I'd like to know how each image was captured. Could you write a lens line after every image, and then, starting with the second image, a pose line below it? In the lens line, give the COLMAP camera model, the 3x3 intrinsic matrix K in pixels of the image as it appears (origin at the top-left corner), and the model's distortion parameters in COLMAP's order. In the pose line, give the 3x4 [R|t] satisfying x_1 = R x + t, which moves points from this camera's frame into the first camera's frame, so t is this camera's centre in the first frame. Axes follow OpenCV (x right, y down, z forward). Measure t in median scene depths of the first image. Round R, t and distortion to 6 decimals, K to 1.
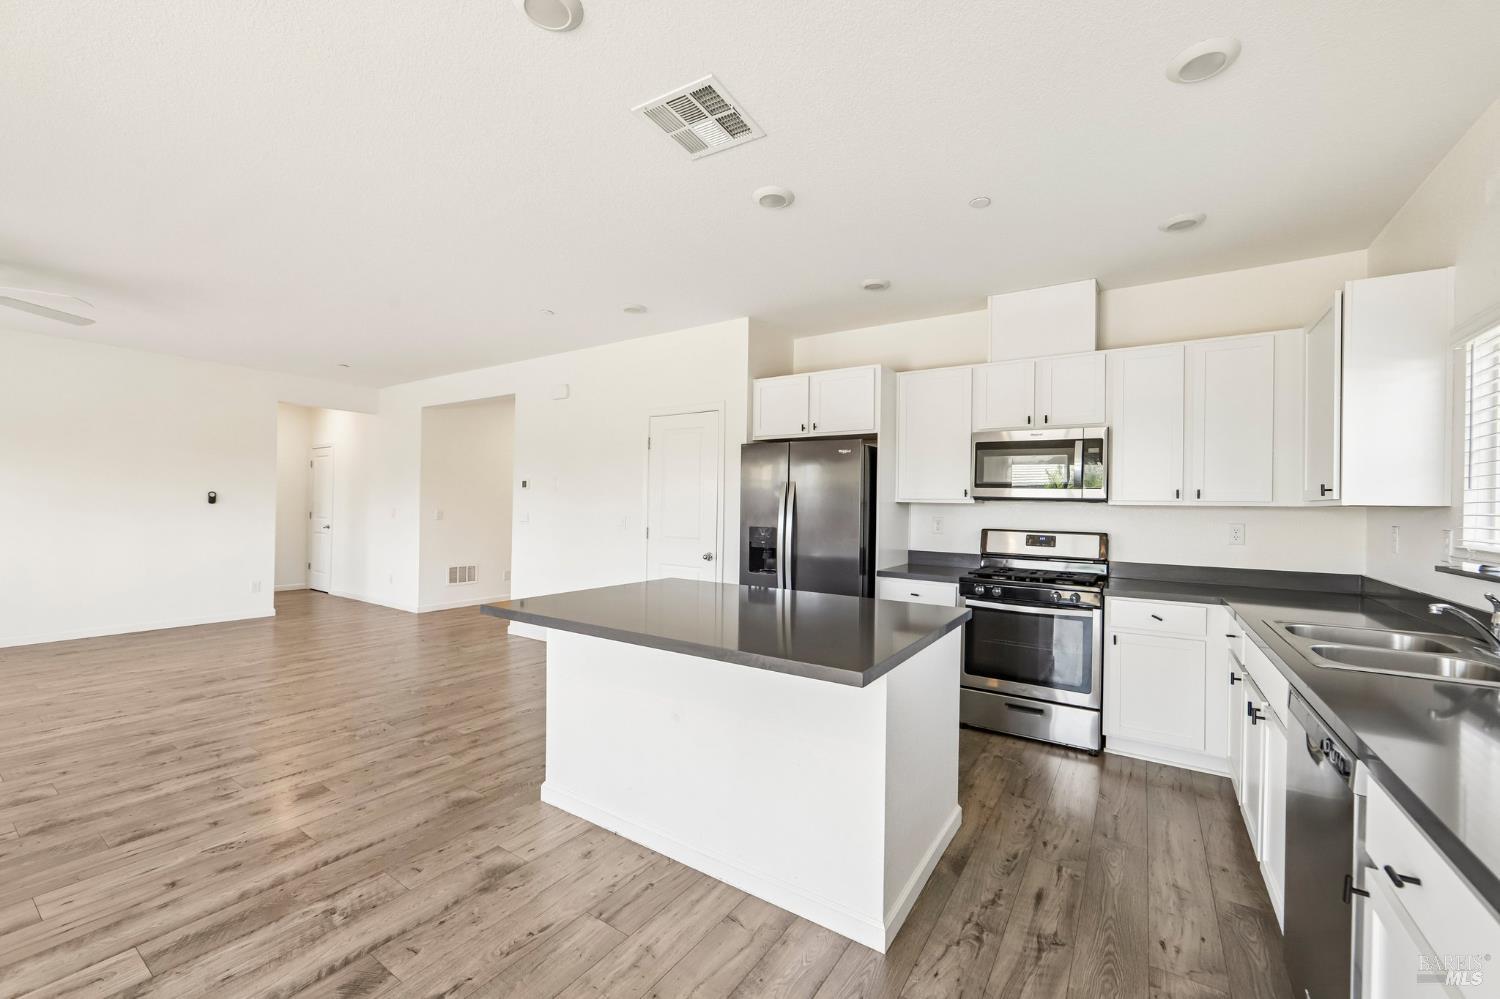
lens RADIAL K [[591.6, 0, 759.6], [0, 591.6, 500.7], [0, 0, 1]] dist [-0.008027, 0.000499]
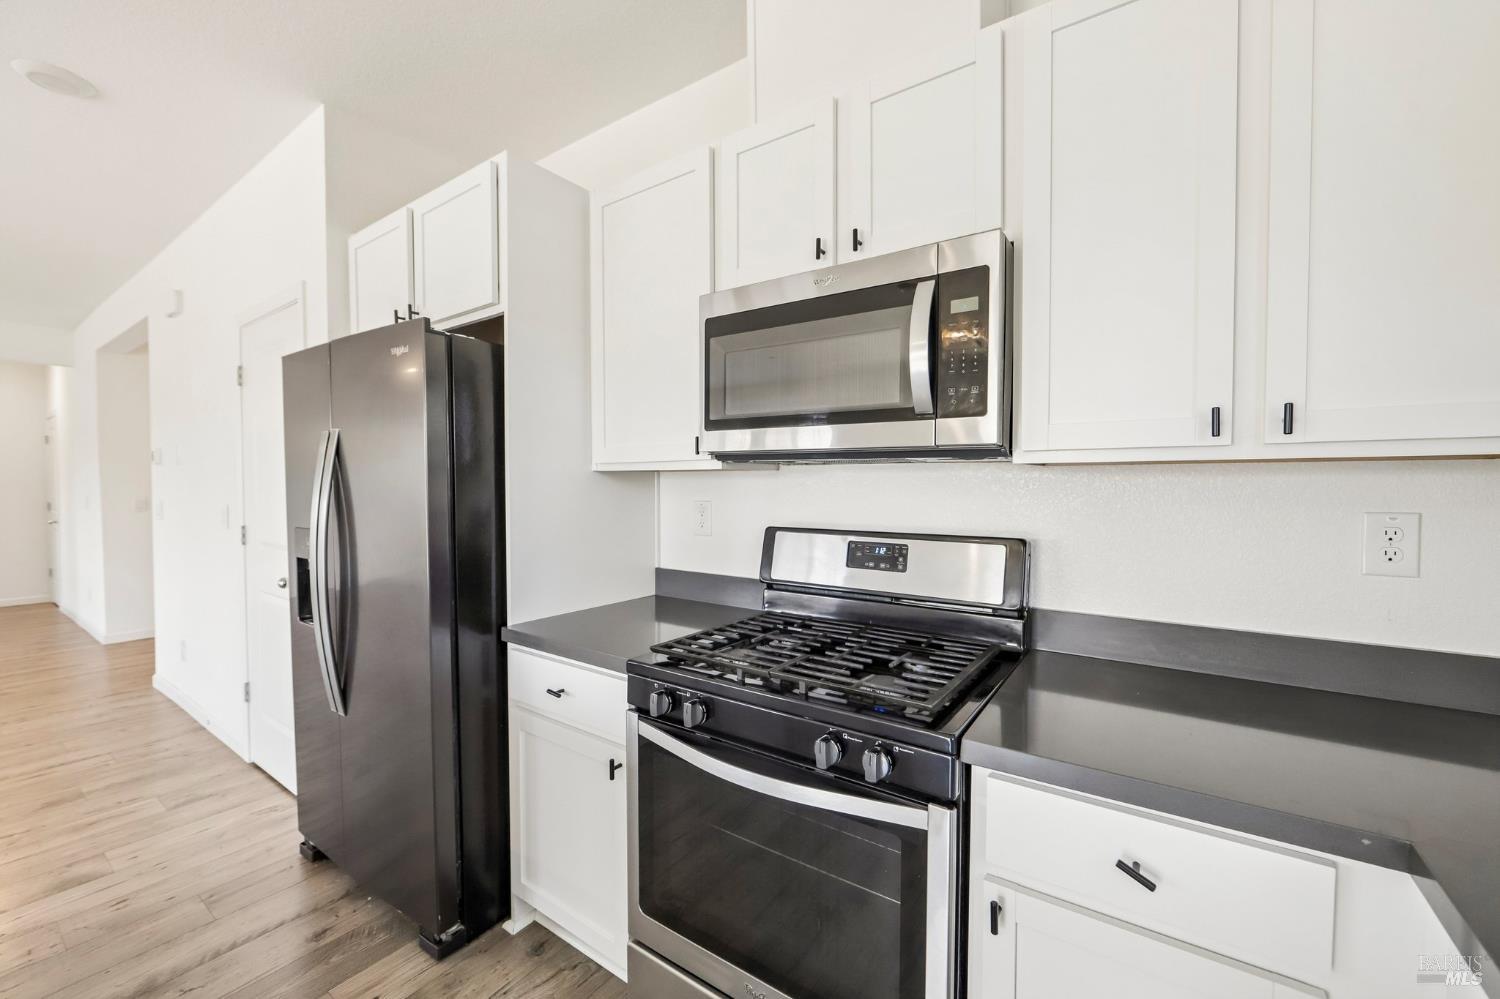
lens RADIAL K [[591.6, 0, 759.6], [0, 591.6, 500.7], [0, 0, 1]] dist [-0.008027, 0.000499]
pose [[0.999660, -0.014844, -0.021445, 0.407597], [0.015555, 0.999322, 0.033371, 0.013450], [0.020935, -0.033694, 0.999213, 0.586402]]
